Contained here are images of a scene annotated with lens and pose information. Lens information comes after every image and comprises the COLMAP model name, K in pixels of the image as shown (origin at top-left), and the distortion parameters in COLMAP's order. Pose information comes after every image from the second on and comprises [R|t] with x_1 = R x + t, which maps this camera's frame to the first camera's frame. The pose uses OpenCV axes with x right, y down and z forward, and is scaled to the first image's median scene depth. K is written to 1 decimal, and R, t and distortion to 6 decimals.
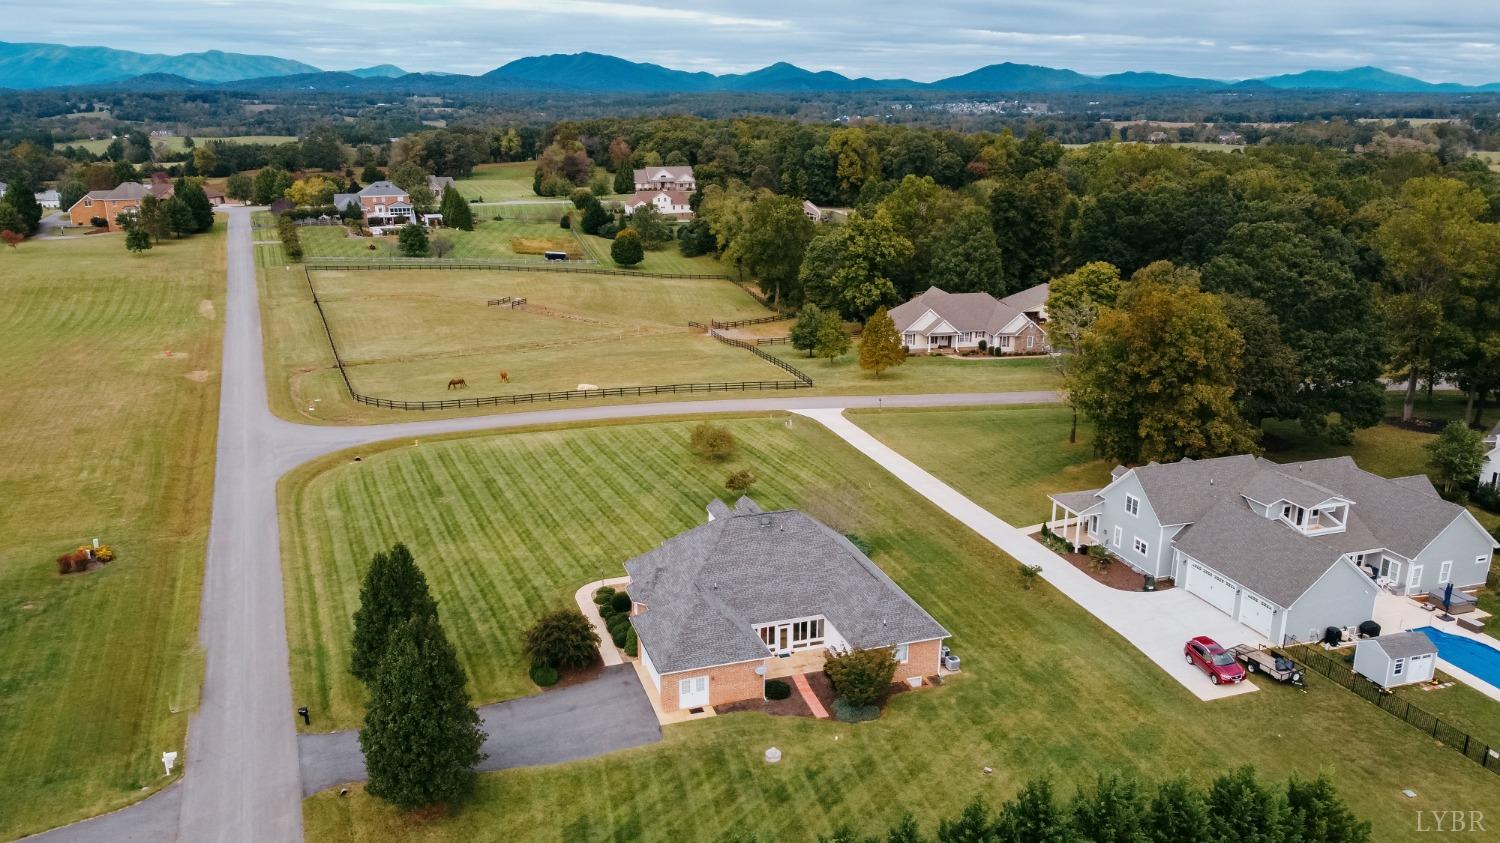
lens RADIAL K [[1138.9, 0, 750.0], [0, 1138.9, 421.5], [0, 0, 1]] dist [-0.009440, 0.055091]
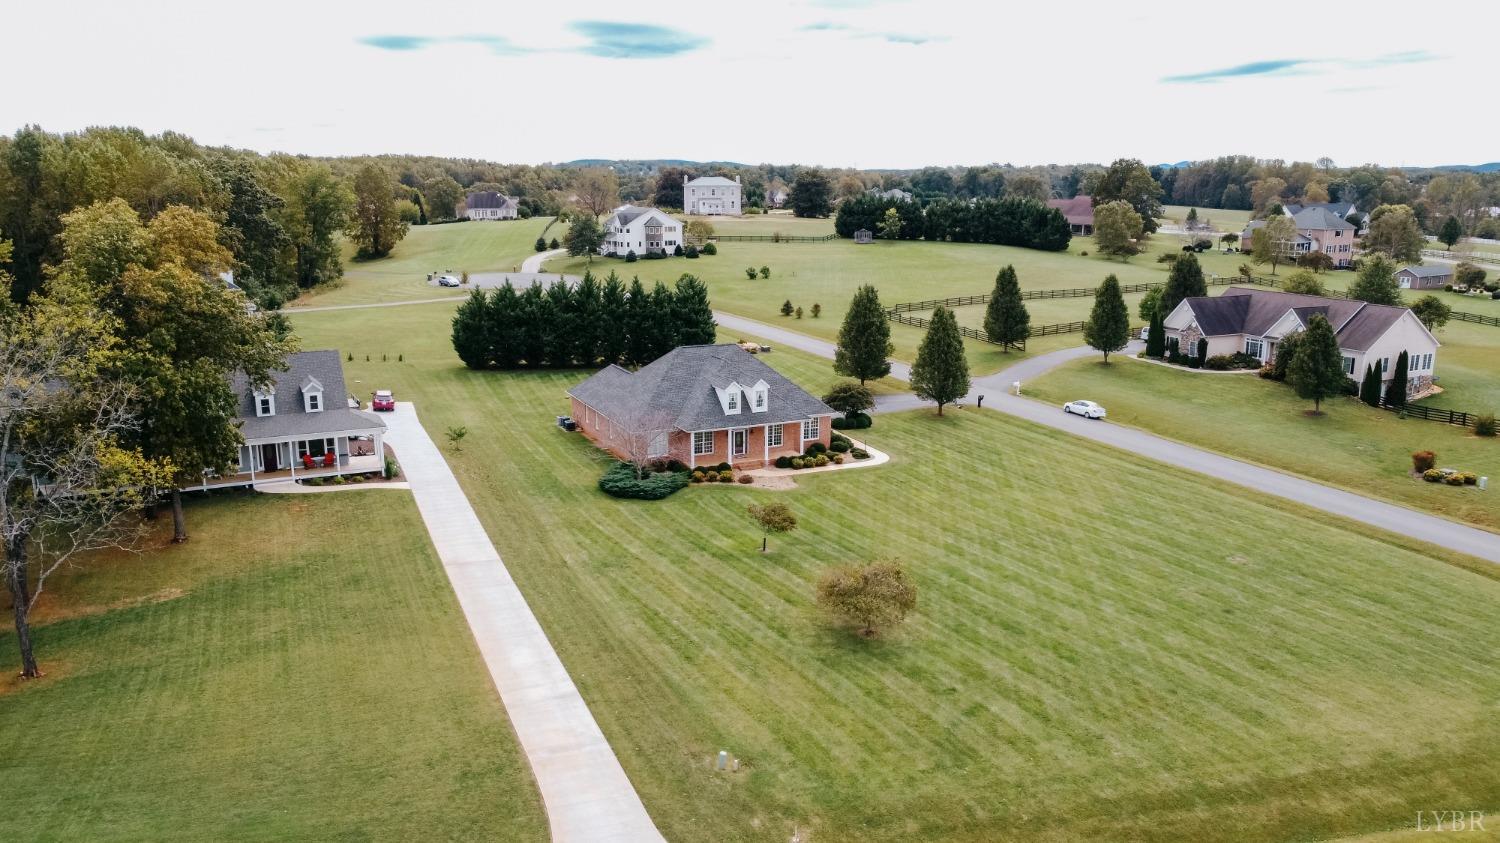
lens RADIAL K [[1138.9, 0, 750.0], [0, 1138.9, 421.5], [0, 0, 1]] dist [-0.009440, 0.055091]
pose [[-0.992884, 0.022510, -0.116940, 0.071311], [-0.035741, 0.880378, 0.472924, -0.270527], [0.113597, 0.473738, -0.873309, 1.367830]]
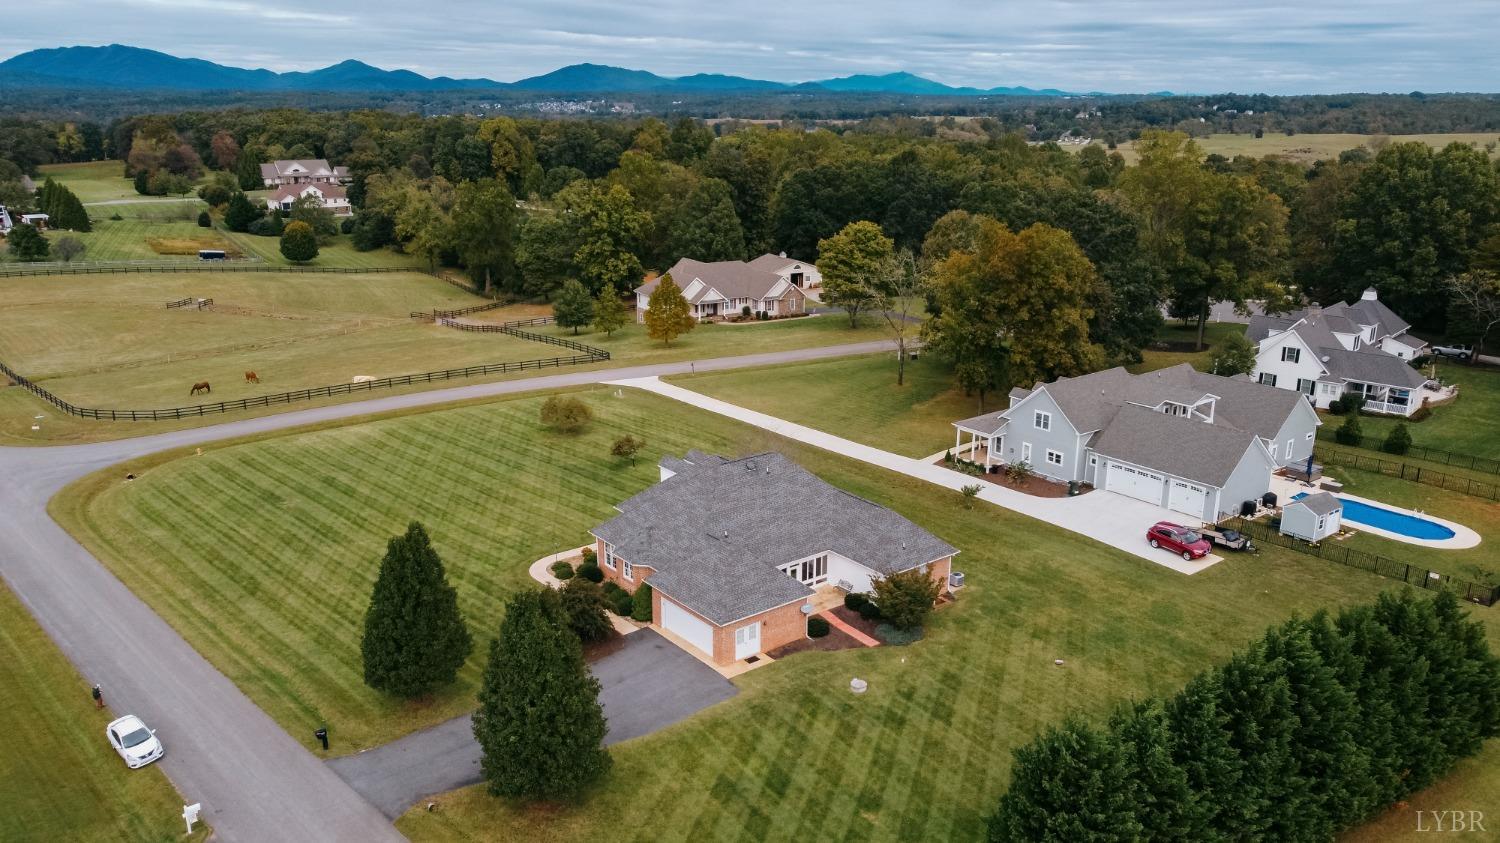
lens RADIAL K [[1138.9, 0, 750.0], [0, 1138.9, 421.5], [0, 0, 1]] dist [-0.009440, 0.055091]
pose [[0.940150, -0.092590, 0.327941, -0.198282], [0.092581, 0.995582, 0.015677, 0.022953], [-0.327943, 0.015623, 0.944568, 0.054239]]
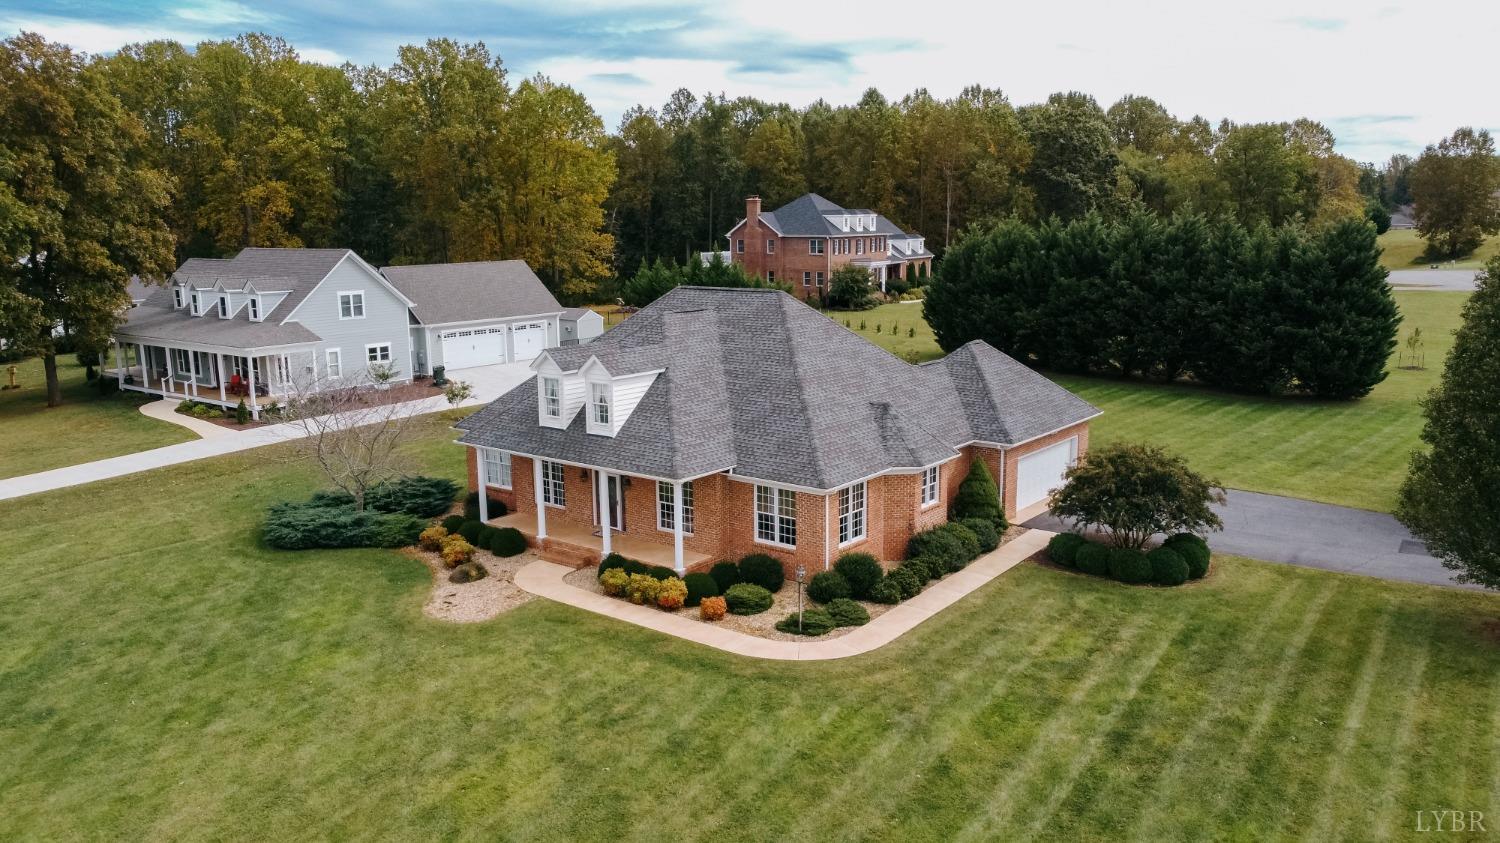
lens RADIAL K [[1138.9, 0, 750.0], [0, 1138.9, 421.5], [0, 0, 1]] dist [-0.009440, 0.055091]
pose [[-0.553736, -0.143957, 0.820154, -0.290667], [0.237935, 0.916523, 0.321516, -0.021944], [-0.797975, 0.373179, -0.473259, 0.837884]]
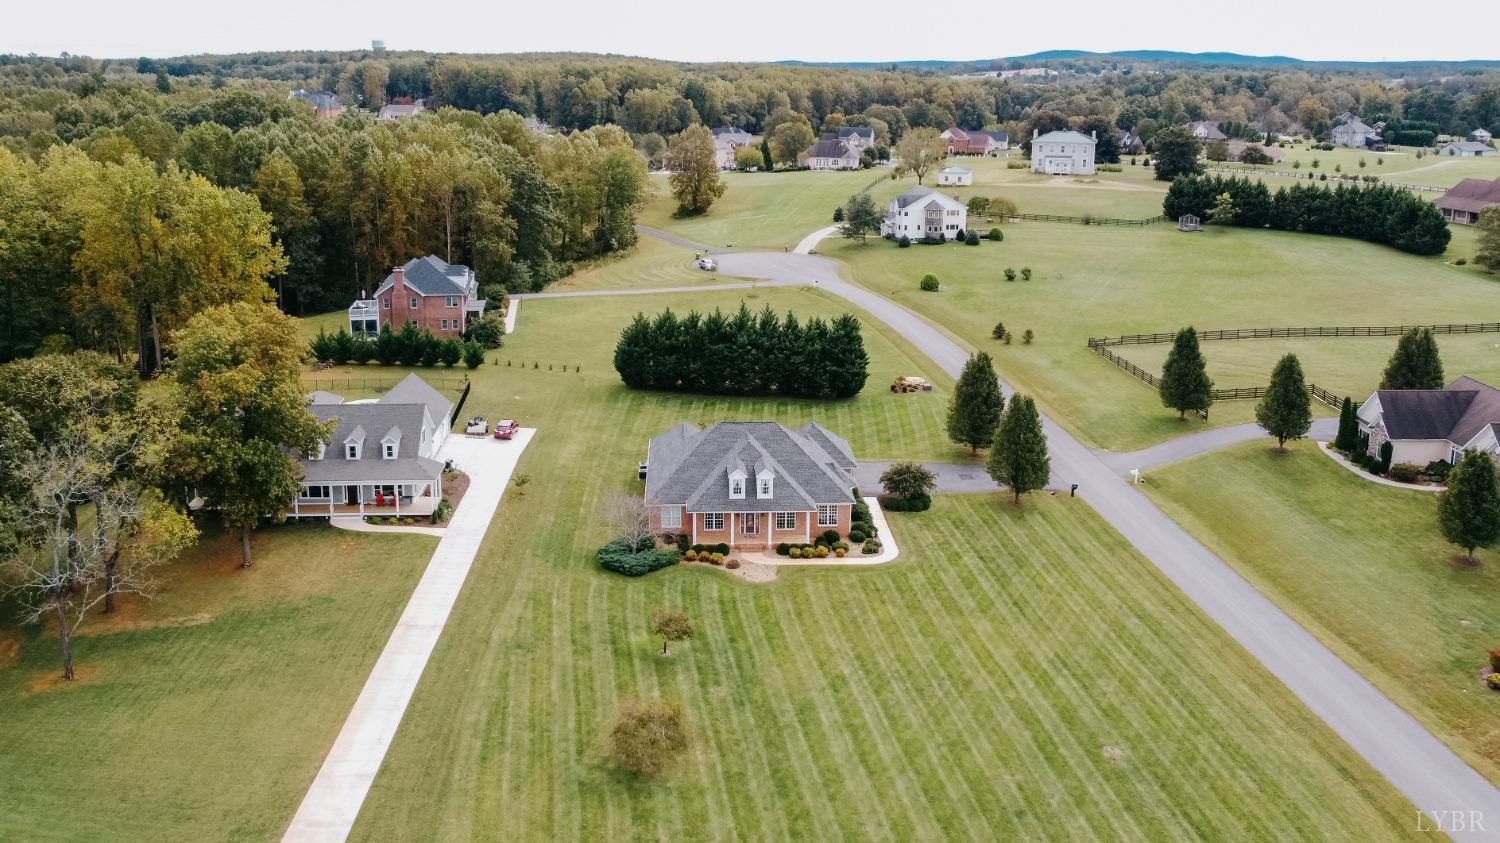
lens RADIAL K [[1246.7, 0, 719.0], [0, 1246.7, 280.0], [0, 0, 1]] dist [-0.027805, 0.069203]
pose [[-0.960277, -0.053935, 0.273786, -0.214487], [0.071374, 0.901034, 0.427837, -0.429242], [-0.269765, 0.430383, -0.861393, 1.401542]]
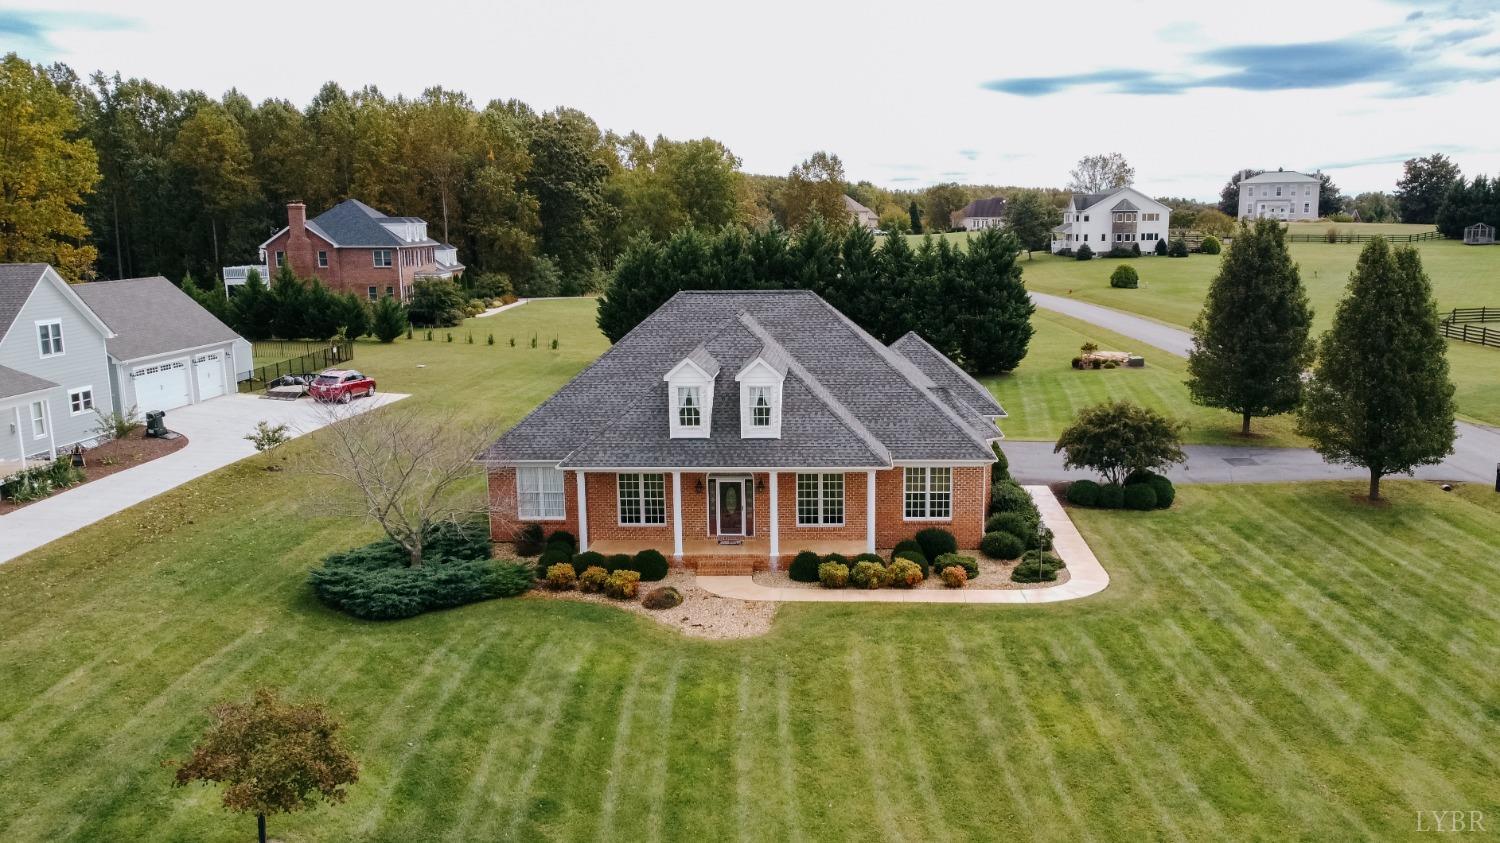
lens RADIAL K [[1214.7, 0, 796.6], [0, 1214.7, 423.7], [0, 0, 1]] dist [-0.012344, 0.057653]
pose [[-0.936709, -0.052149, 0.346203, -0.140918], [0.102456, 0.904726, 0.413490, -0.066190], [-0.334782, 0.422790, -0.842122, 0.993829]]
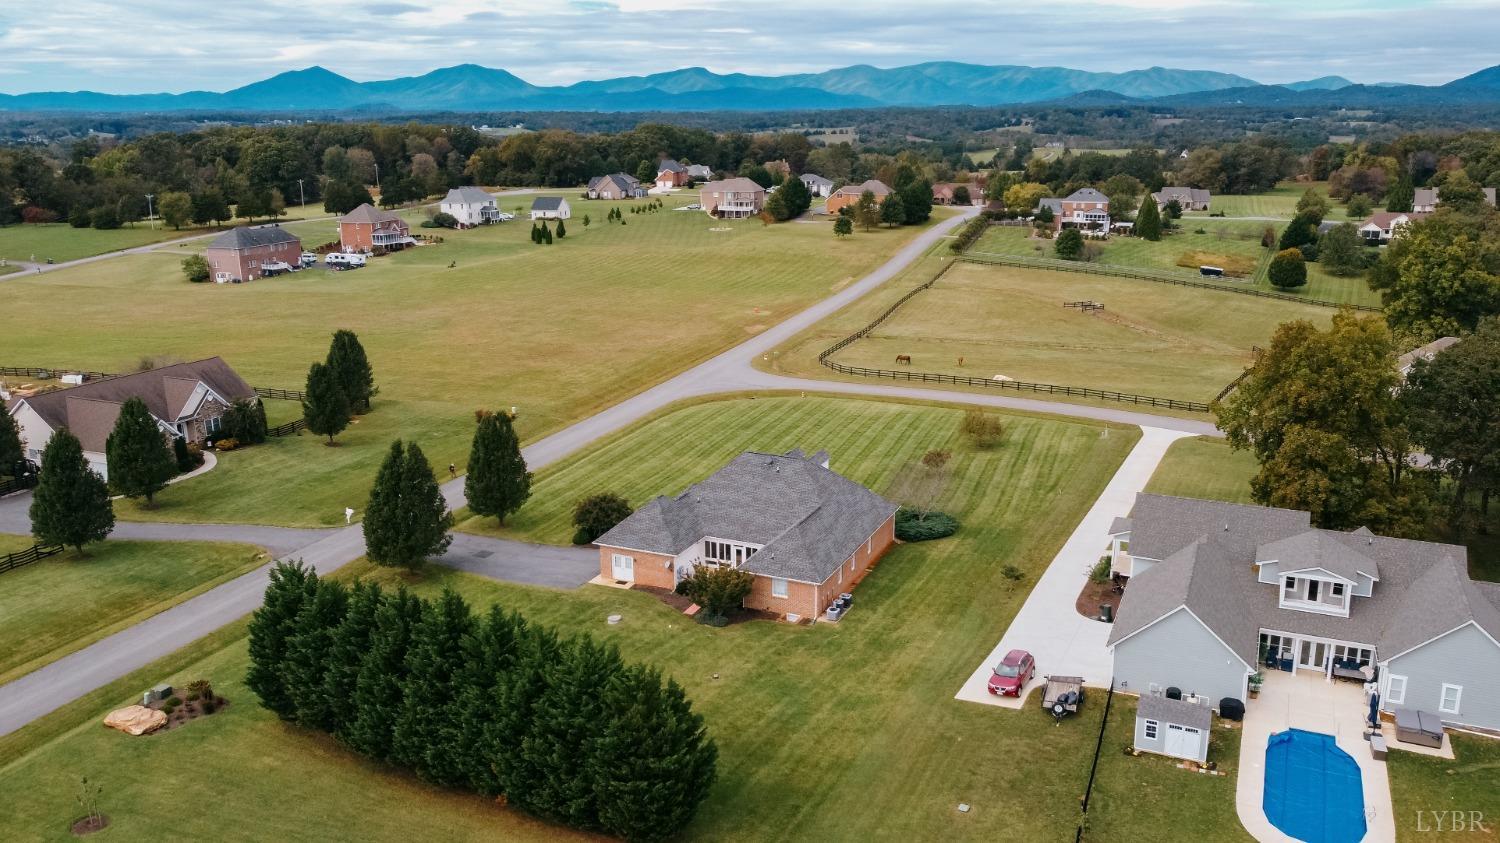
lens RADIAL K [[1175.4, 0, 781.1], [0, 1175.4, 422.0], [0, 0, 1]] dist [0.000413, 0.005594]
pose [[0.754831, 0.165944, -0.634581, 0.503783], [-0.178080, 0.982976, 0.045225, -0.004731], [0.631282, 0.078869, 0.771532, 0.059818]]
